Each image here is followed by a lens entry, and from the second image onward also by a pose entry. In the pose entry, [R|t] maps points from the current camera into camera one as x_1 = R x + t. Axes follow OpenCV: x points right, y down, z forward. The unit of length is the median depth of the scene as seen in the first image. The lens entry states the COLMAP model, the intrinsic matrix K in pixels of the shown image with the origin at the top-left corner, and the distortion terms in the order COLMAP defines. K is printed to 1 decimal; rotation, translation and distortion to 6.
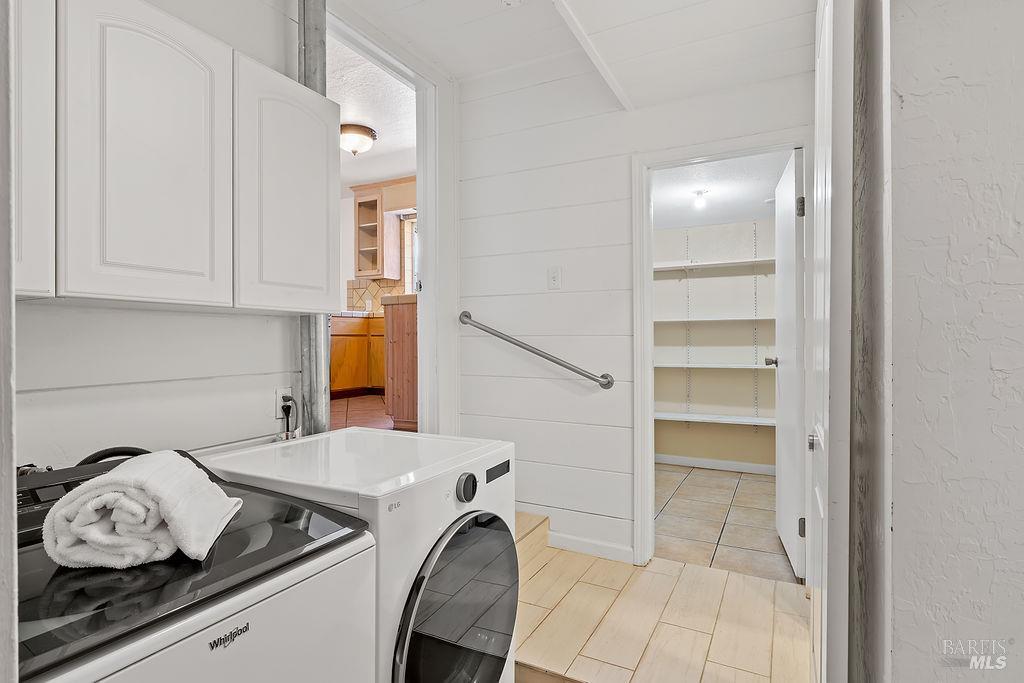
lens RADIAL K [[530.6, 0, 511.8], [0, 530.6, 339.9], [0, 0, 1]] dist [-0.004714, 0.000707]
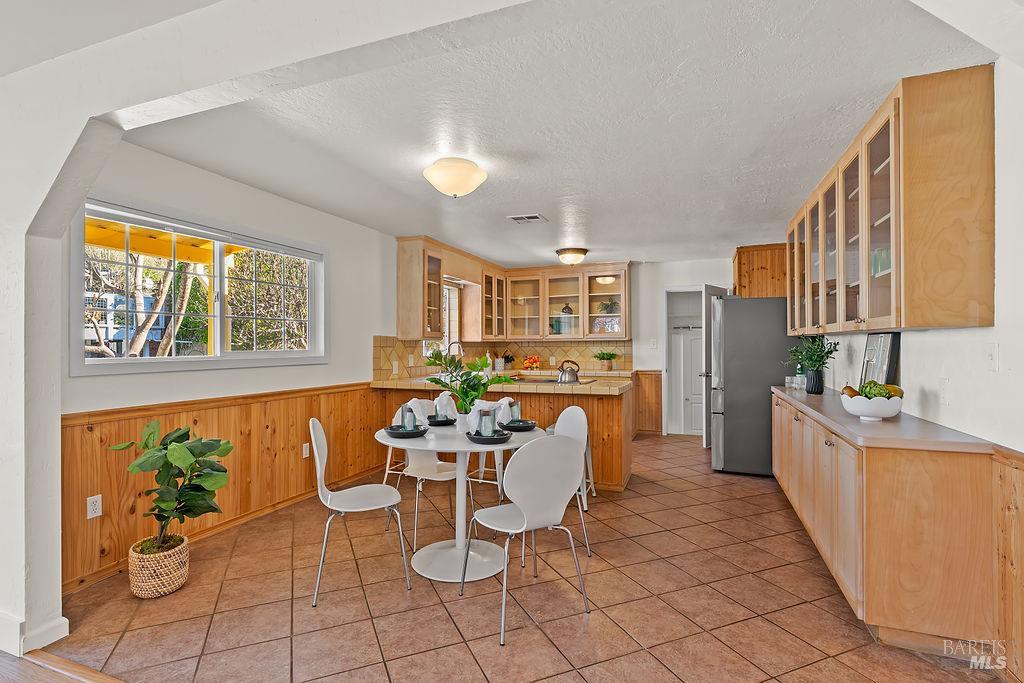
lens RADIAL K [[502.5, 0, 514.0], [0, 502.5, 339.6], [0, 0, 1]] dist [-0.002599, -0.000009]
pose [[-0.130514, 0.020206, 0.991240, -3.474358], [0.002372, 0.999796, -0.020068, -0.298552], [-0.991444, -0.000268, -0.130536, 2.925263]]
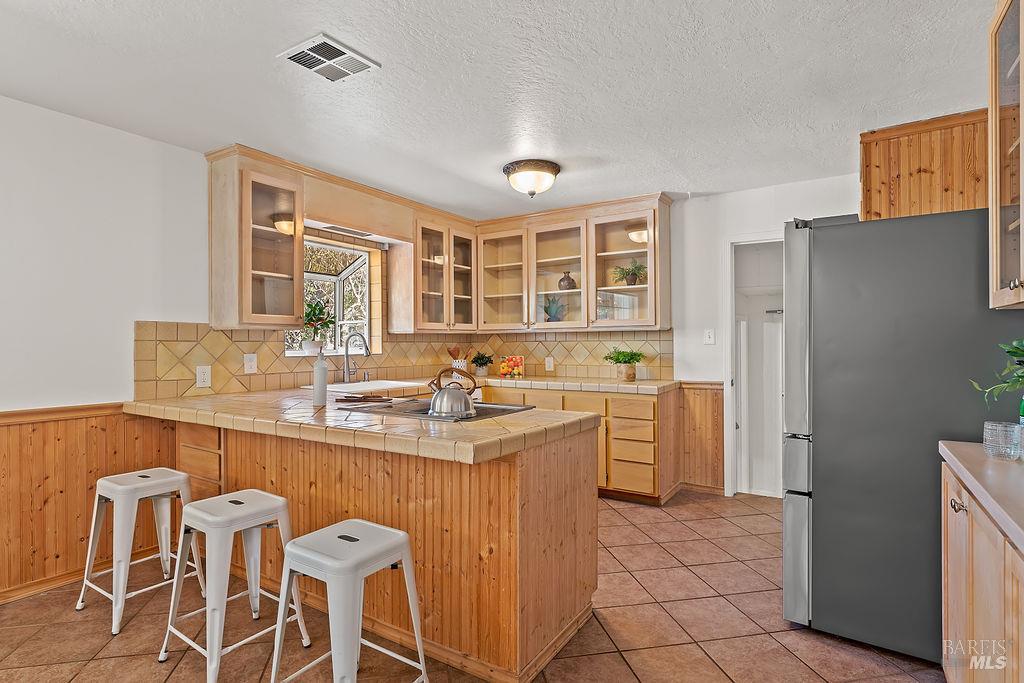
lens RADIAL K [[530.6, 0, 511.3], [0, 530.6, 340.8], [0, 0, 1]] dist [-0.004714, 0.000707]
pose [[0.085595, 0.011237, 0.996267, -2.356795], [0.001348, 0.999934, -0.011394, -0.295073], [-0.996329, 0.002318, 0.085574, 2.139886]]
